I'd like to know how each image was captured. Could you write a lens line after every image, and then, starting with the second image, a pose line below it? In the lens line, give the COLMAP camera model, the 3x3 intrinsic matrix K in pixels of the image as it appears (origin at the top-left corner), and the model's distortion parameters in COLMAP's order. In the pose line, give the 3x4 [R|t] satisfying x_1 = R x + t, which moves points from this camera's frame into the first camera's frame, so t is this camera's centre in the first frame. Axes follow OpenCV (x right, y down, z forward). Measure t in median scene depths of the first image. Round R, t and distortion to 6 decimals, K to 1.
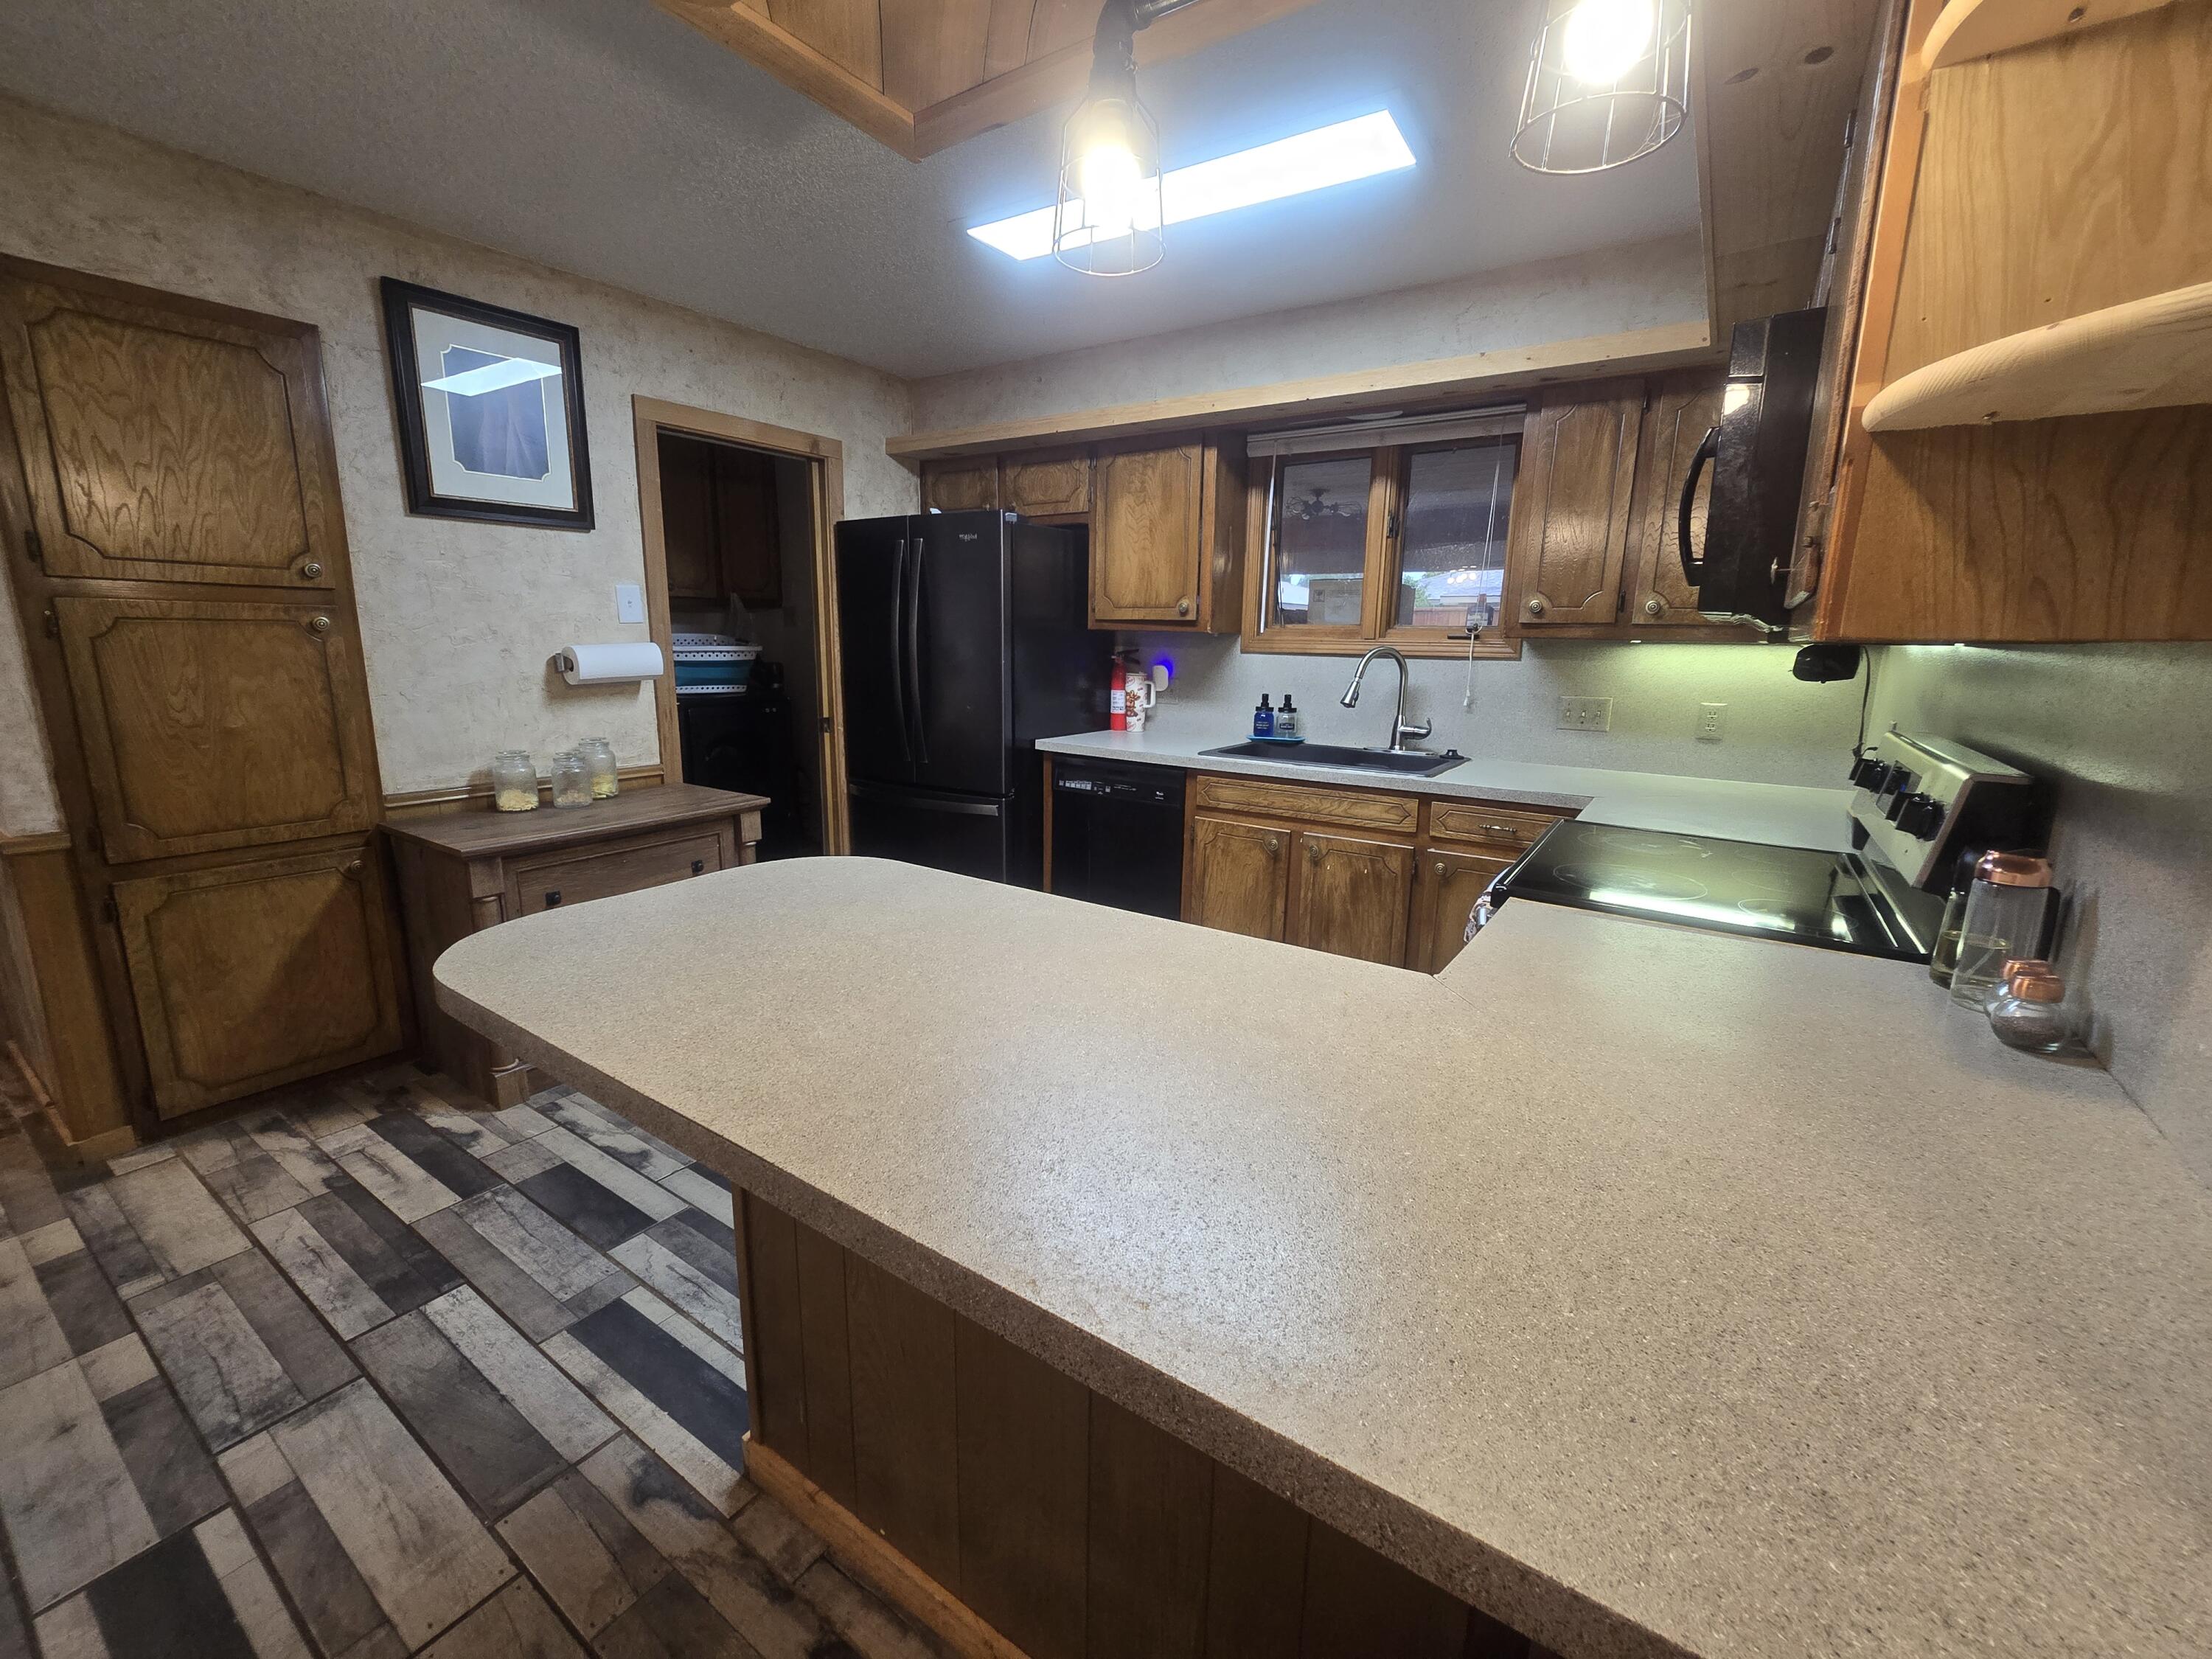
lens RADIAL K [[895.8, 0, 1119.3], [0, 895.8, 805.1], [0, 0, 1]] dist [-0.000136, 0.000025]
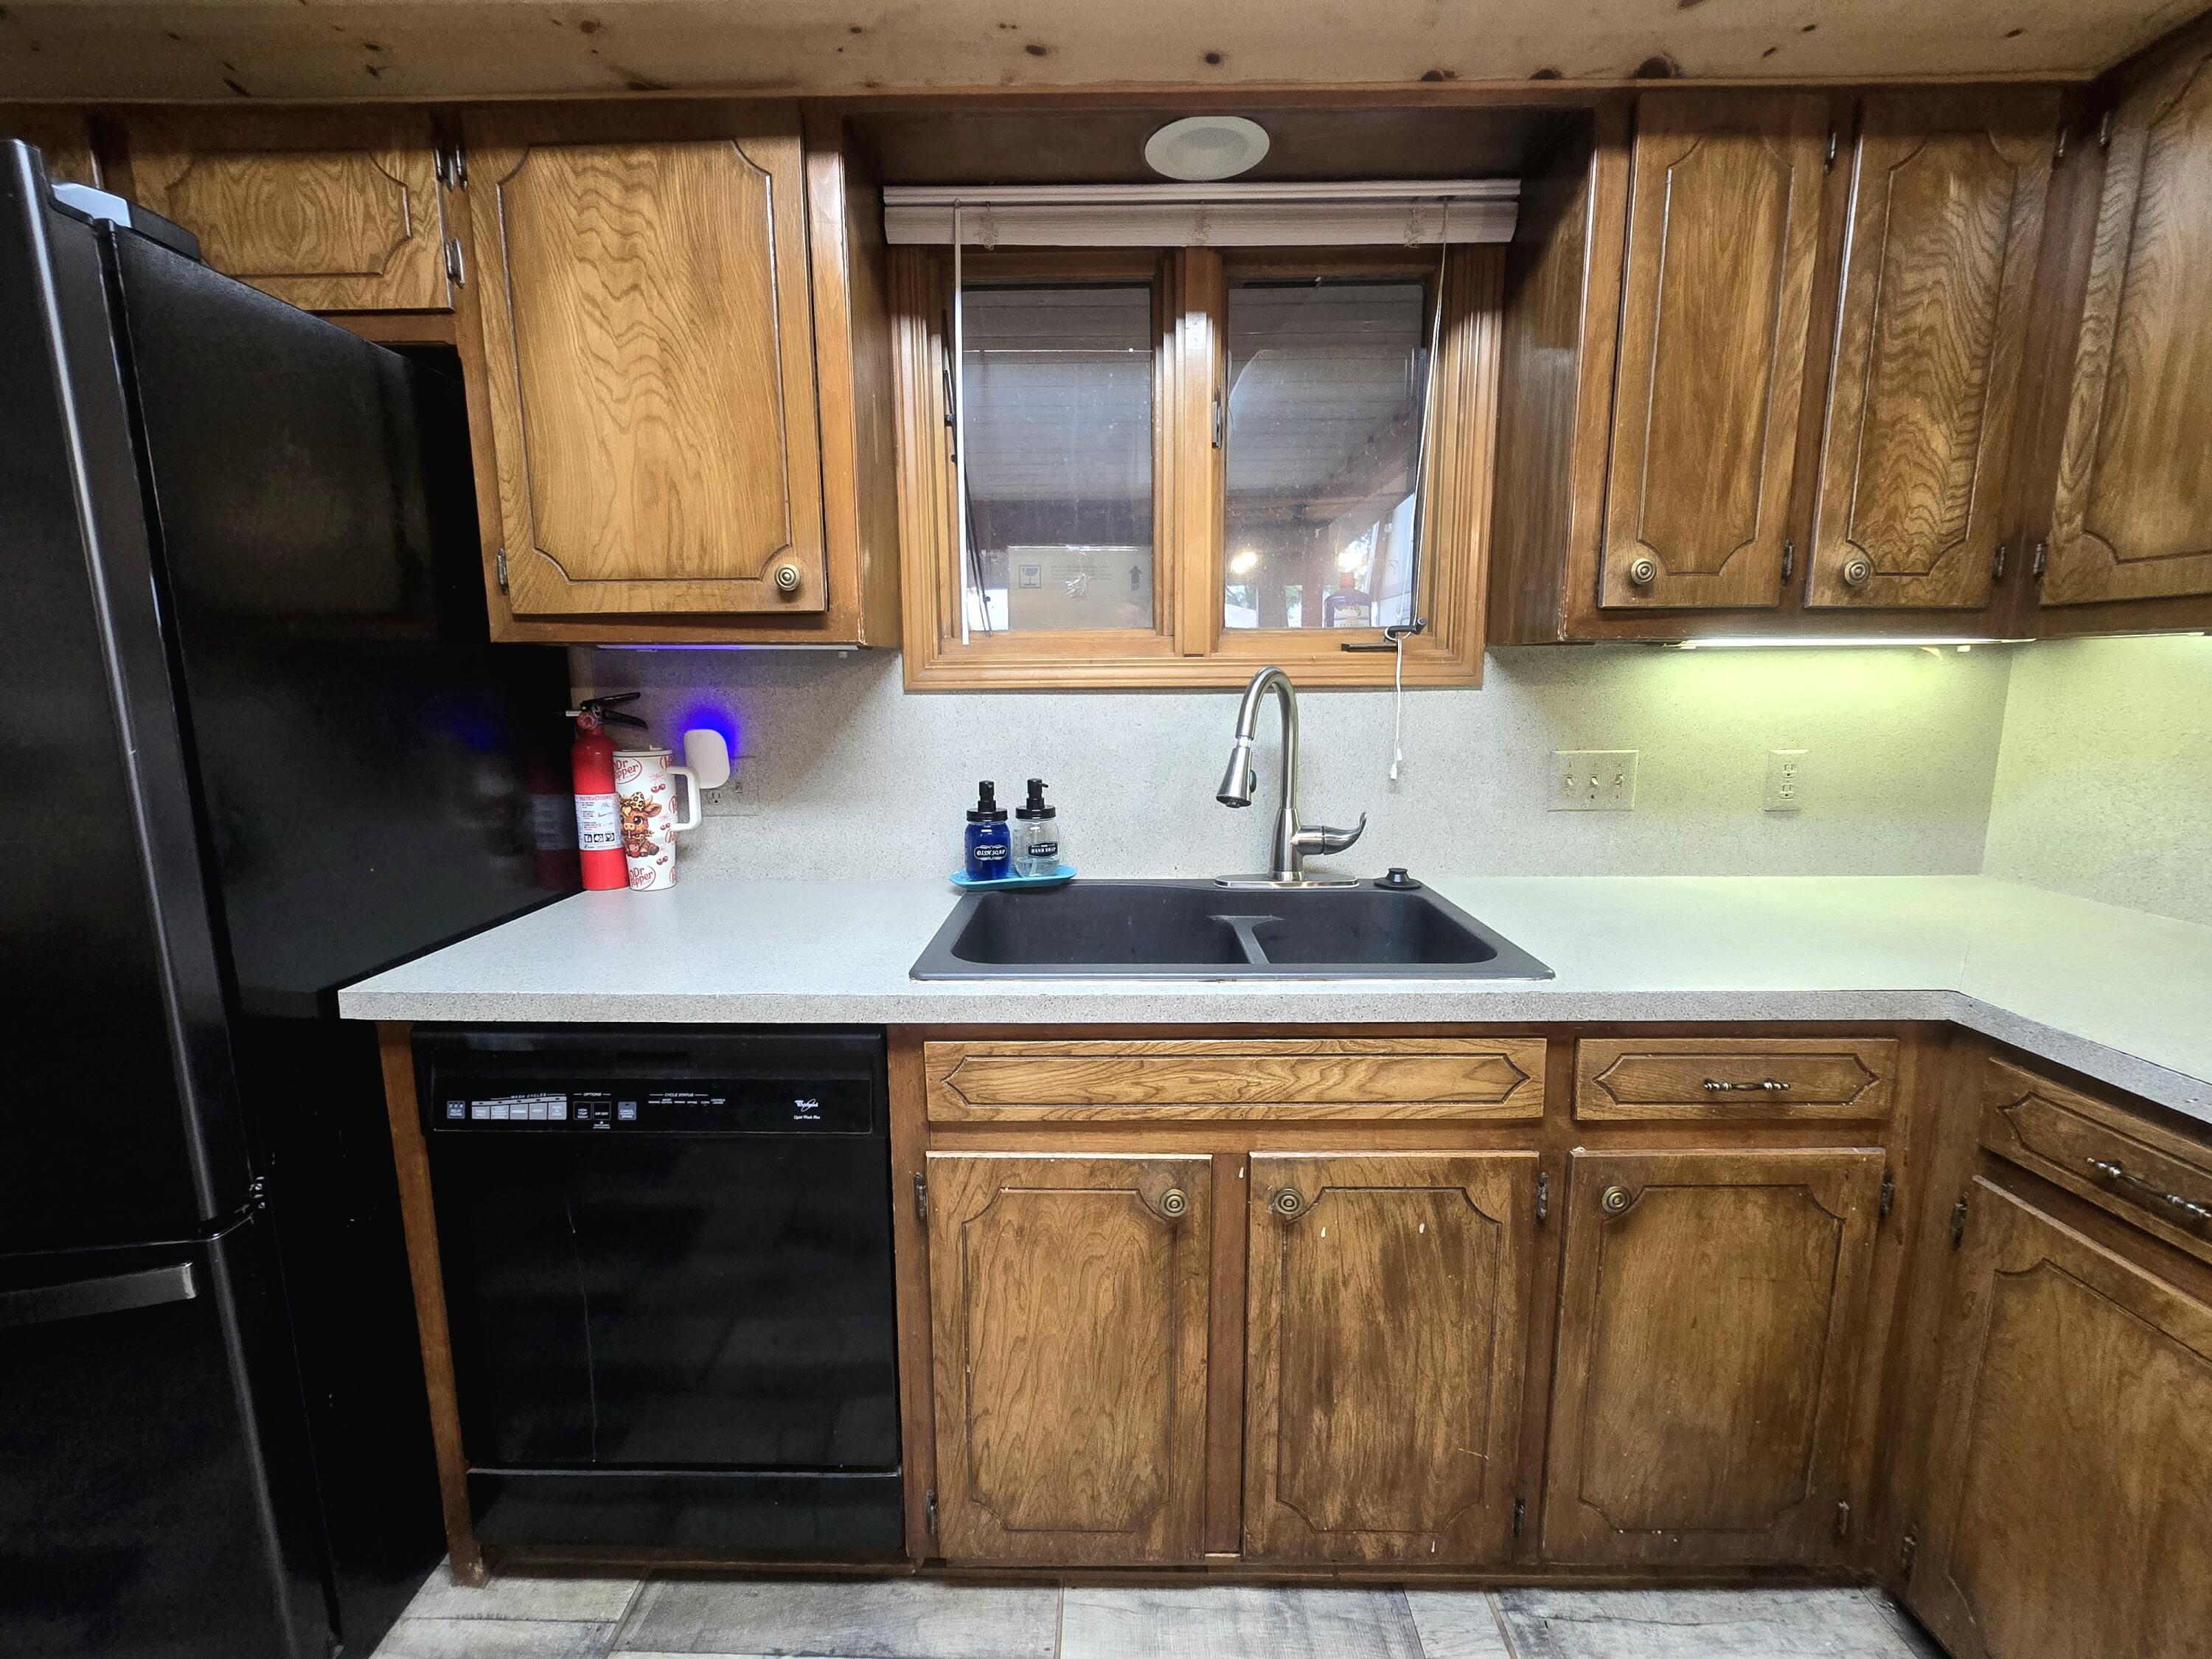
lens RADIAL K [[907.2, 0, 1100.2], [0, 907.2, 819.7], [0, 0, 1]] dist [-0.003960, -0.000065]
pose [[0.842265, -0.105879, 0.528564, -0.030803], [0.121542, 0.992573, 0.005150, -0.104345], [-0.525184, 0.059905, 0.848878, 0.607437]]
